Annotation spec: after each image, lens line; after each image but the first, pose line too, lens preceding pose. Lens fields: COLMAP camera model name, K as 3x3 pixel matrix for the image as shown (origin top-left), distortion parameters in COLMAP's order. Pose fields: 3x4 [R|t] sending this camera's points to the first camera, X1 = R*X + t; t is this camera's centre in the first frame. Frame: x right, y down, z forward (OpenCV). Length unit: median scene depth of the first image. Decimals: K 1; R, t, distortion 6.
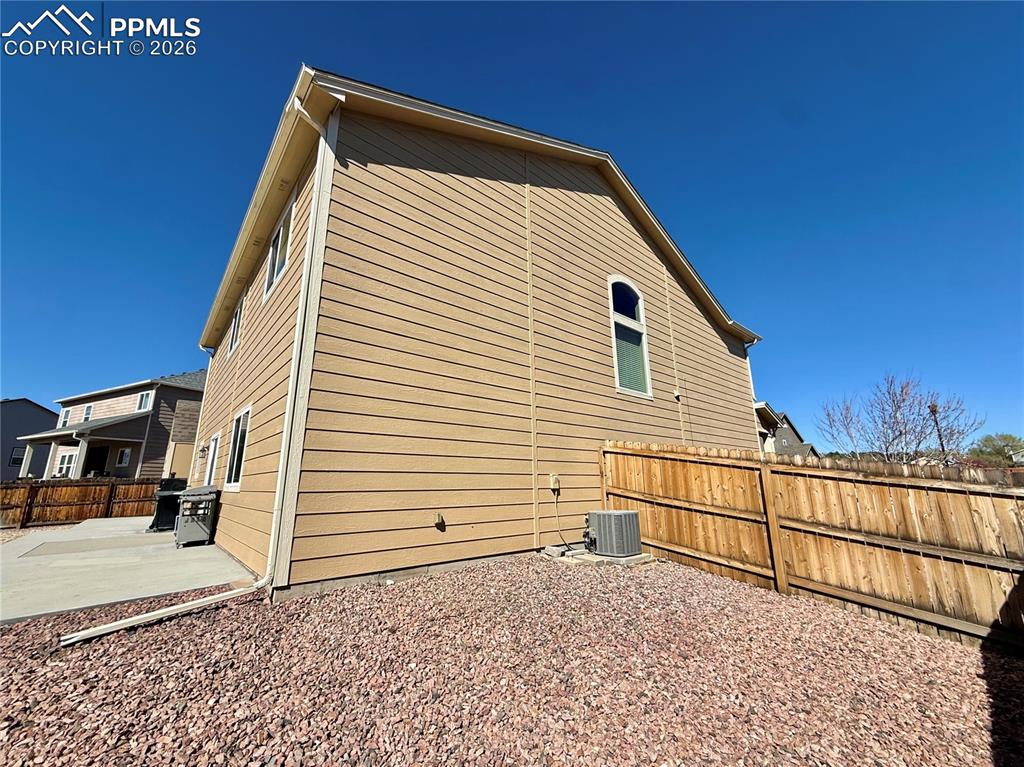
lens RADIAL K [[408.9, 0, 510.6], [0, 408.9, 382.7], [0, 0, 1]] dist [-0.002070, 0.000431]
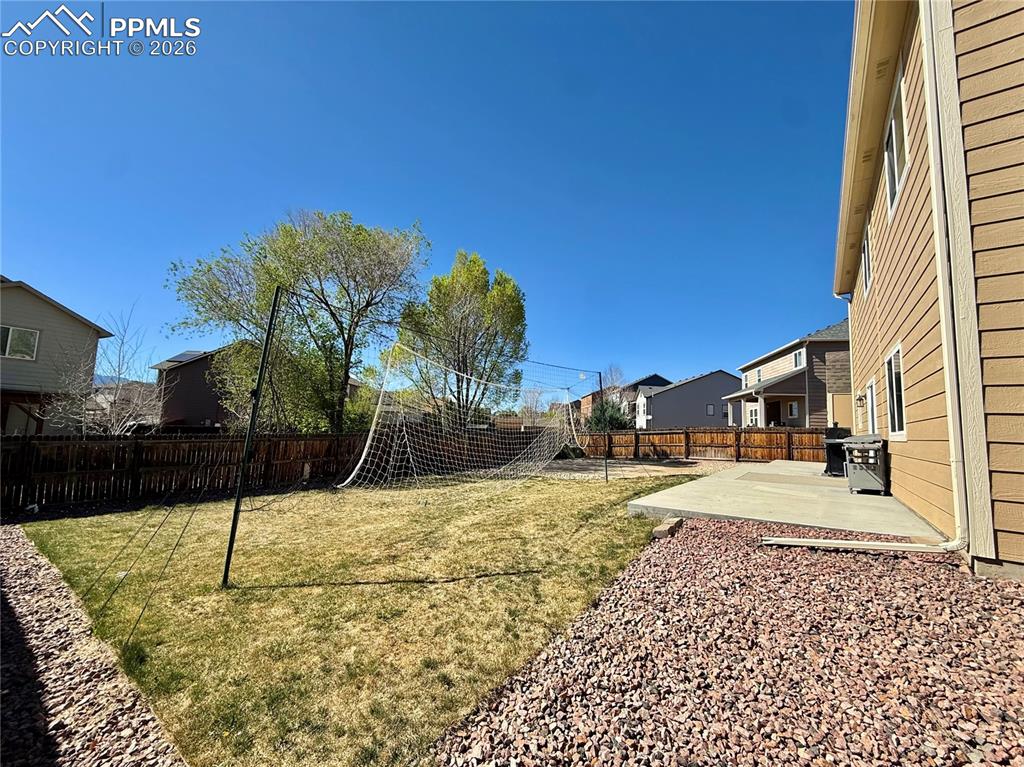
lens RADIAL K [[408.9, 0, 505.5], [0, 408.9, 383.8], [0, 0, 1]] dist [-0.002070, 0.000431]
pose [[0.202459, -0.083408, -0.975732, 0.026307], [0.195879, 0.979680, -0.043101, 0.013427], [0.959501, -0.182399, 0.214683, 0.003948]]
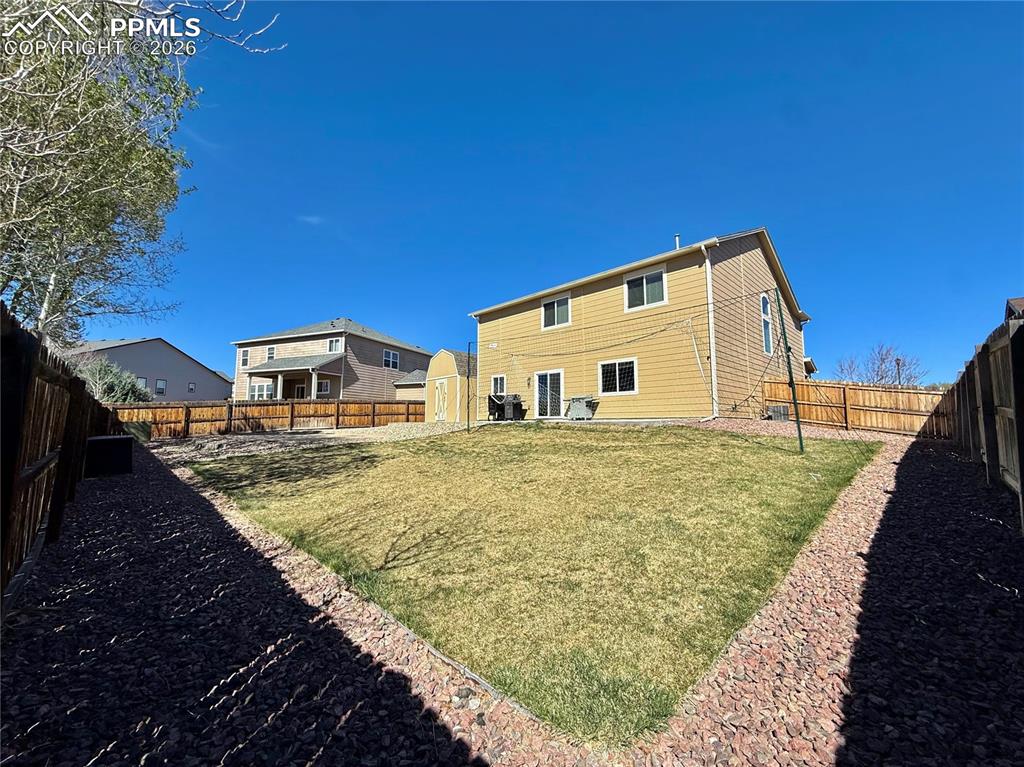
lens RADIAL K [[408.9, 0, 511.3], [0, 408.9, 383.9], [0, 0, 1]] dist [-0.002070, 0.000431]
pose [[0.998317, 0.015776, 0.055813, -1.720765], [-0.023585, 0.989563, 0.142158, -0.139079], [-0.052988, -0.143235, 0.988269, -1.519885]]
